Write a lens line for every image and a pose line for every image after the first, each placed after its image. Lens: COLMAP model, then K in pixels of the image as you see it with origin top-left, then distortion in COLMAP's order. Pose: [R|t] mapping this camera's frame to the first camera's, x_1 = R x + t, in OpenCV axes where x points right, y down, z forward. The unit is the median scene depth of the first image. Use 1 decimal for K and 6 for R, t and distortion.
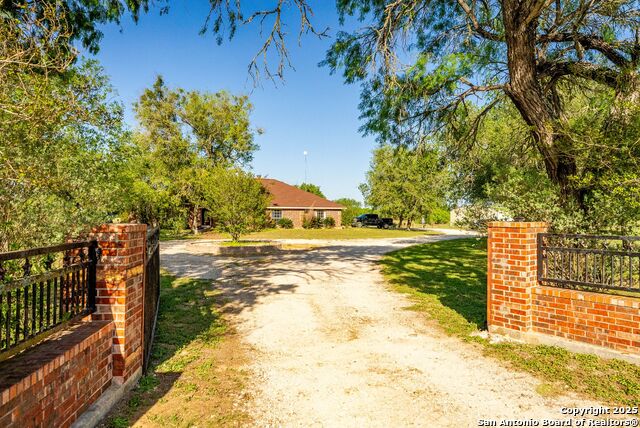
lens RADIAL K [[371.4, 0, 320.0], [0, 371.4, 214.0], [0, 0, 1]] dist [0.039018, 0.000050]
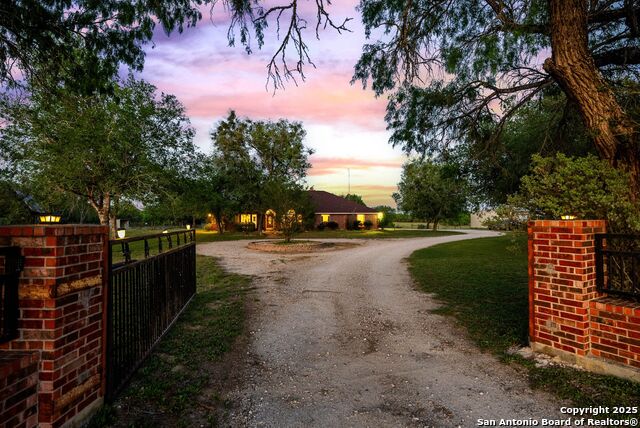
lens RADIAL K [[335.0, 0, 320.0], [0, 335.0, 214.0], [0, 0, 1]] dist [0.042388, 0.000348]
pose [[0.995782, -0.008904, -0.091314, 0.049076], [0.008179, 0.999932, -0.008311, 0.009130], [0.091382, 0.007529, 0.995787, 0.194713]]
